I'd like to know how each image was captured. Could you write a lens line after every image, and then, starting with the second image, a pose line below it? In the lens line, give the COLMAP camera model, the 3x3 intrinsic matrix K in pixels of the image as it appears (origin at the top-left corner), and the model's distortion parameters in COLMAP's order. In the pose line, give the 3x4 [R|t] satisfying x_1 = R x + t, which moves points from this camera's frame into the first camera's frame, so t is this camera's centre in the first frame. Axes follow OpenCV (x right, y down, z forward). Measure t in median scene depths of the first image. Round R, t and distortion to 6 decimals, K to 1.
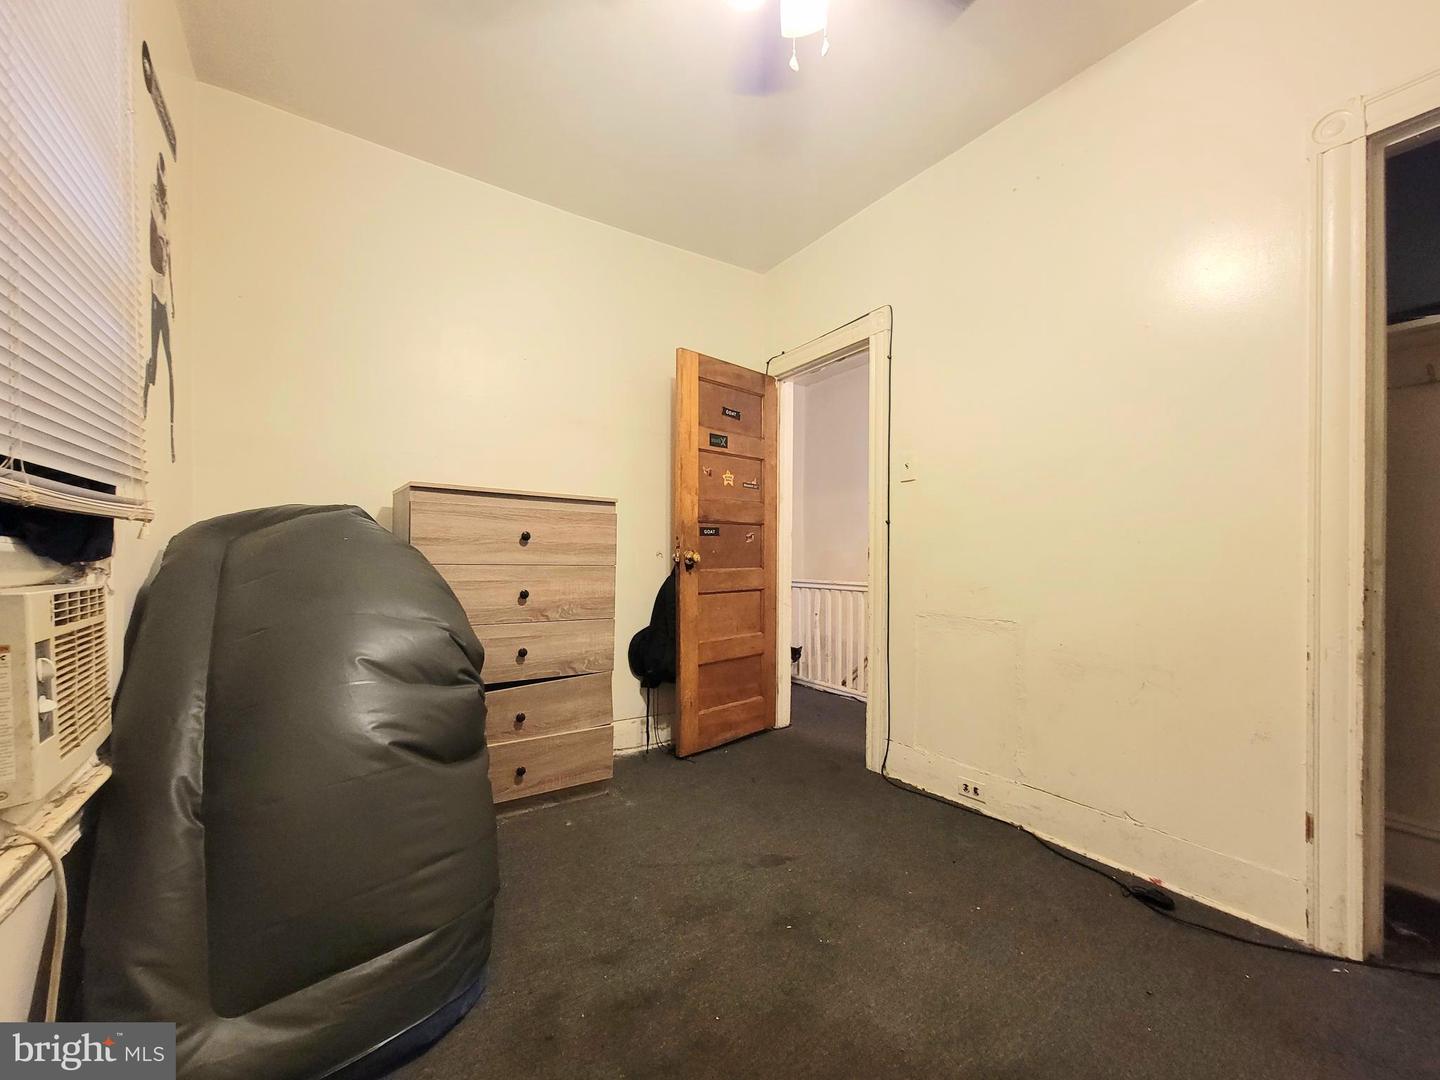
lens RADIAL K [[589.6, 0, 710.8], [0, 589.6, 558.5], [0, 0, 1]] dist [-0.002177, 0.002324]
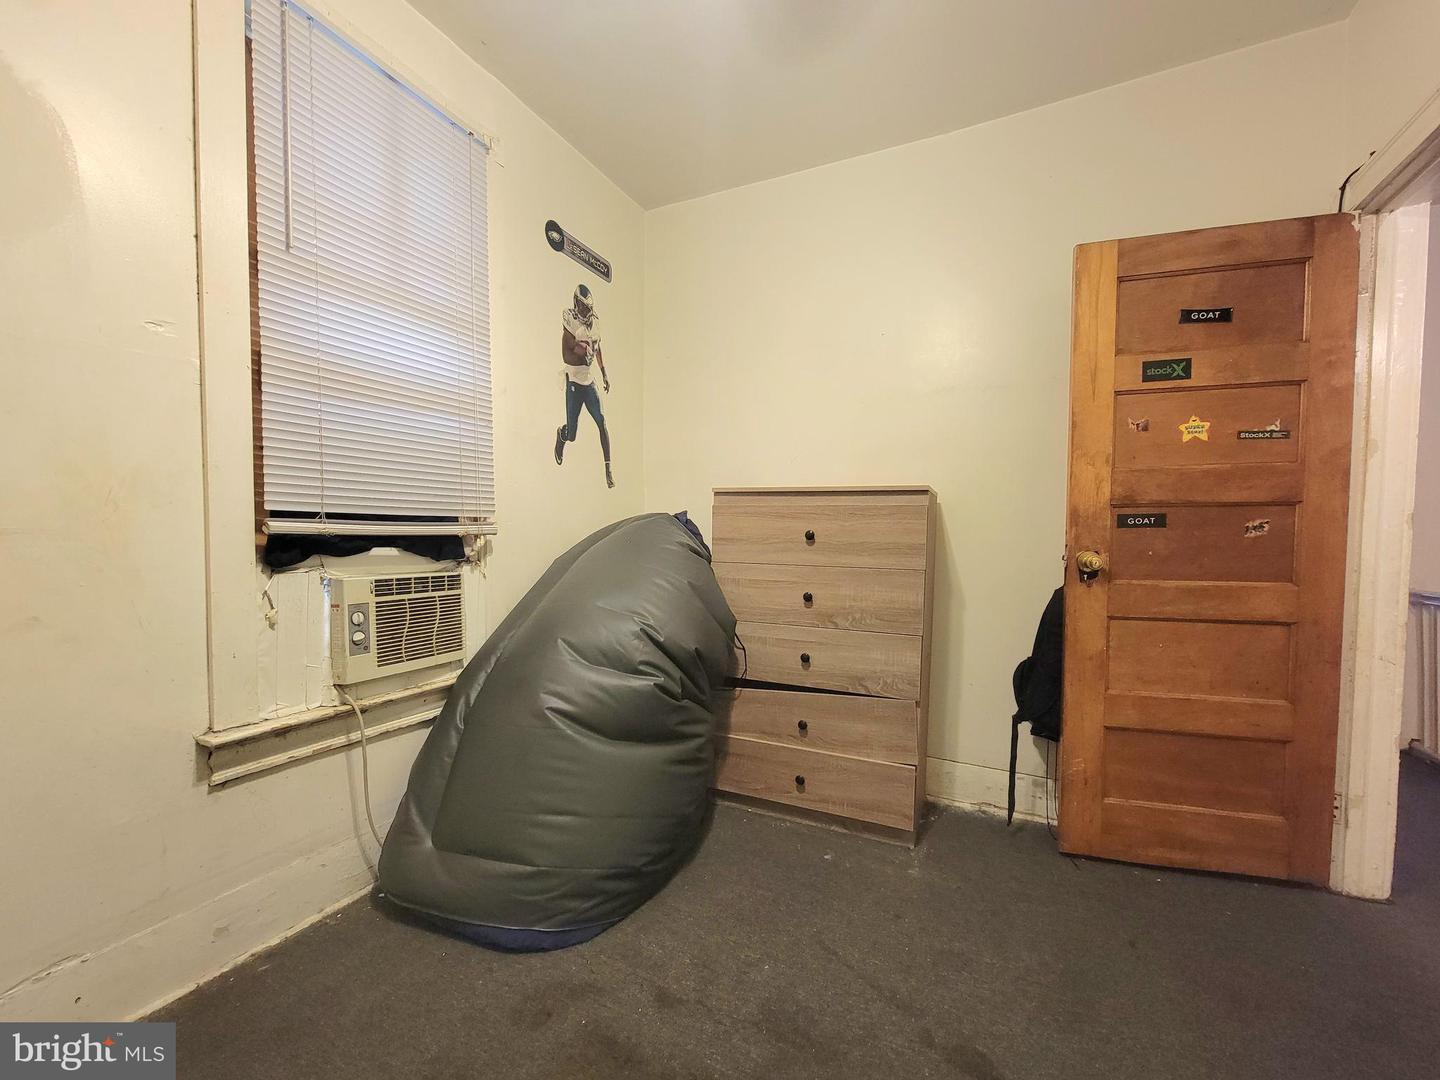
lens RADIAL K [[589.6, 0, 710.8], [0, 589.6, 558.5], [0, 0, 1]] dist [-0.002177, 0.002324]
pose [[0.499257, 0.033475, -0.865807, 0.319638], [-0.007674, 0.999385, 0.034214, -0.024062], [0.866420, -0.010438, 0.499207, 0.299056]]
